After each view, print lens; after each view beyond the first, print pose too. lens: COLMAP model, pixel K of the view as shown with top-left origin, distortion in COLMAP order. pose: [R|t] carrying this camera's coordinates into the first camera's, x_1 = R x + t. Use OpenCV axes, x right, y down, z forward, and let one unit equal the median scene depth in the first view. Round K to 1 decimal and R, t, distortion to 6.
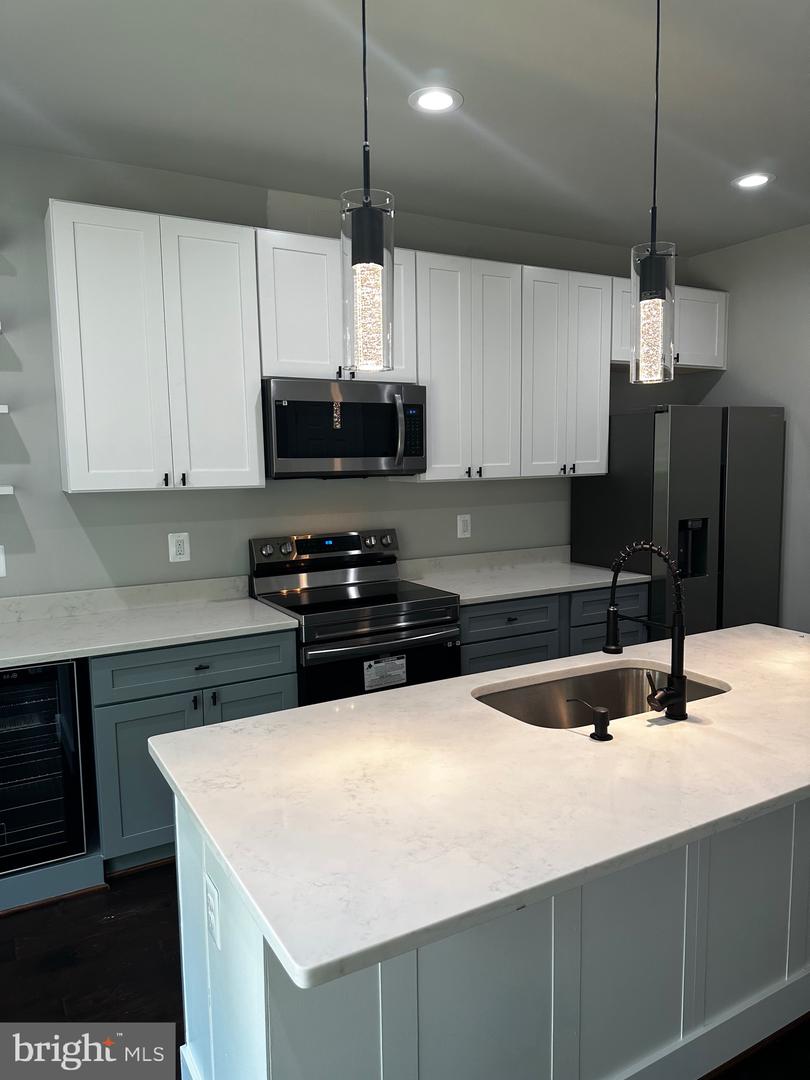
lens RADIAL K [[751.3, 0, 412.1], [0, 751.3, 549.9], [0, 0, 1]] dist [0.027120, -0.041751]
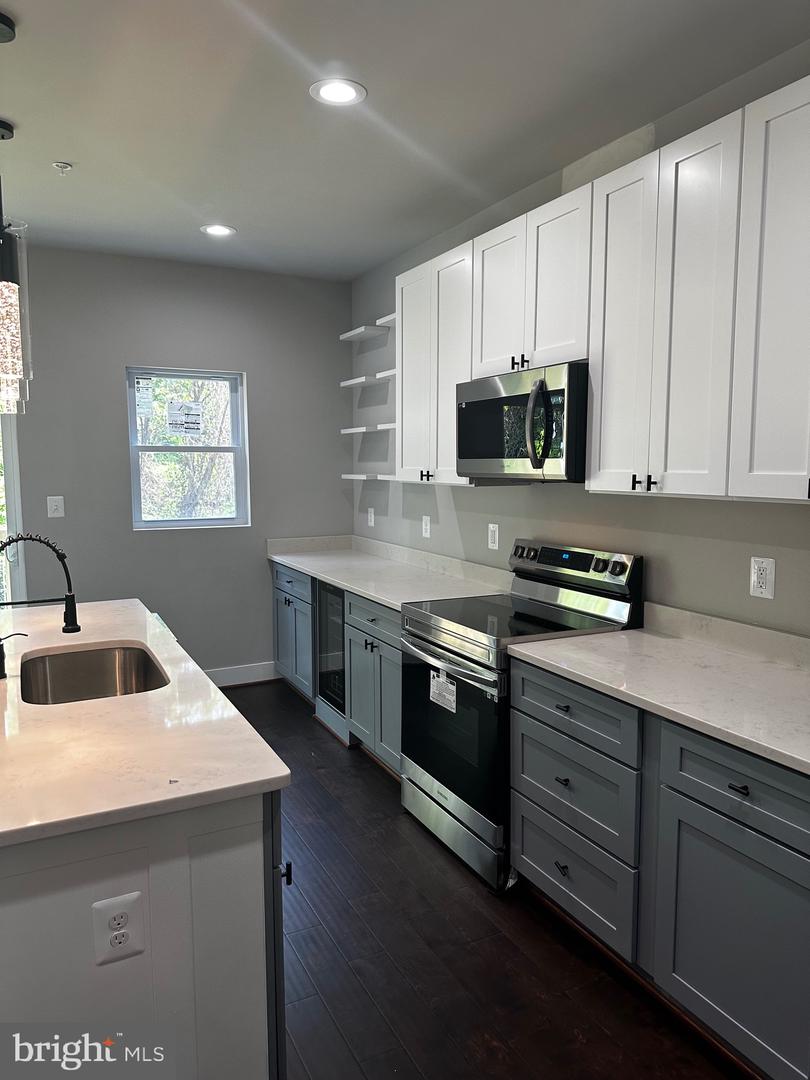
lens RADIAL K [[751.3, 0, 407.3], [0, 751.3, 539.3], [0, 0, 1]] dist [0.027120, -0.041751]
pose [[-0.067166, 0.115007, -0.991091, 0.753725], [-0.123060, 0.984795, 0.122616, -0.112396], [0.990124, 0.130200, -0.051992, 0.858360]]
